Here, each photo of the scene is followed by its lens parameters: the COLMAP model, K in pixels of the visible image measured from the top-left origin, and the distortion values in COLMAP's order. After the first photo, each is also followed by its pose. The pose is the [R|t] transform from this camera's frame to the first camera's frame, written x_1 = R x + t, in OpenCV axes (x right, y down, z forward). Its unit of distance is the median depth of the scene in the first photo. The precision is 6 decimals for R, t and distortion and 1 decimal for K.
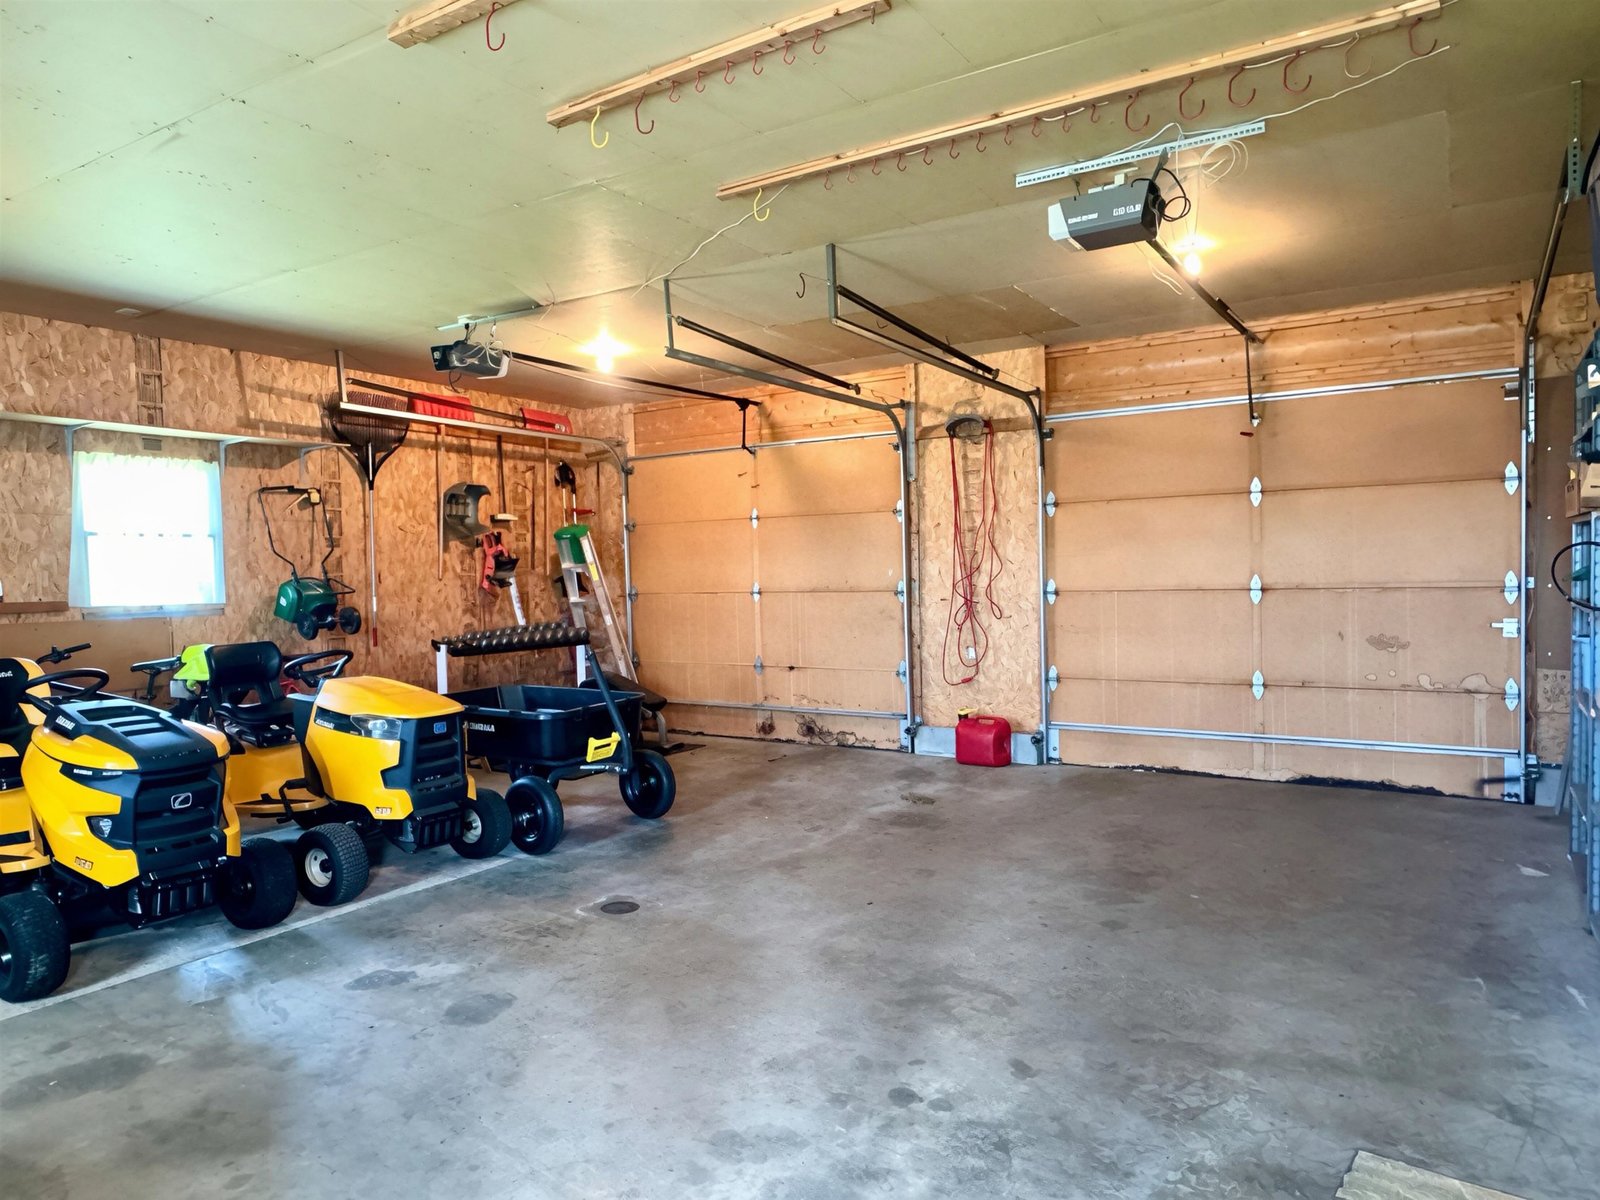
lens RADIAL K [[1062.9, 0, 795.9], [0, 1062.9, 609.9], [0, 0, 1]] dist [0.002963, 0.002112]
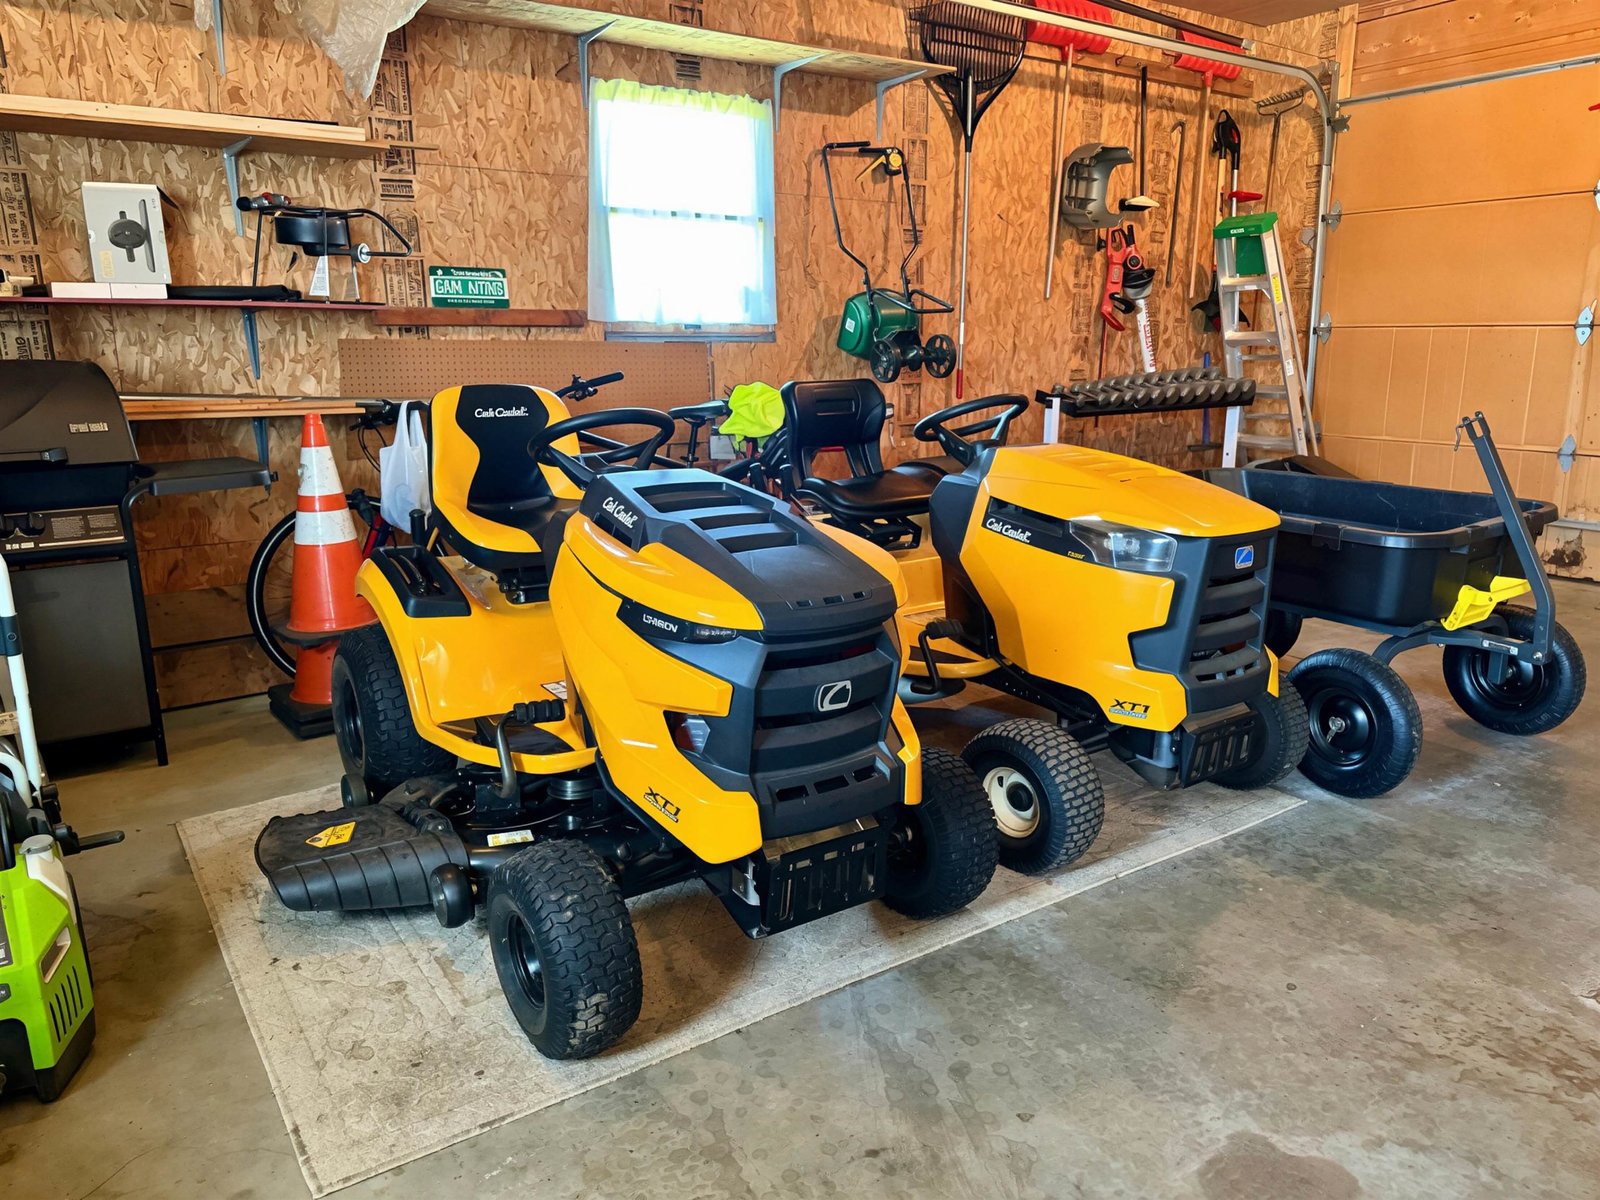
lens RADIAL K [[1127.1, 0, 800.0], [0, 1127.1, 600.0], [0, 0, 1]] dist [0.102069, -0.149307]
pose [[0.923409, 0.101428, -0.370174, -0.245075], [-0.027139, 0.979292, 0.200628, 0.021871], [0.382857, -0.175216, 0.907039, 0.325914]]
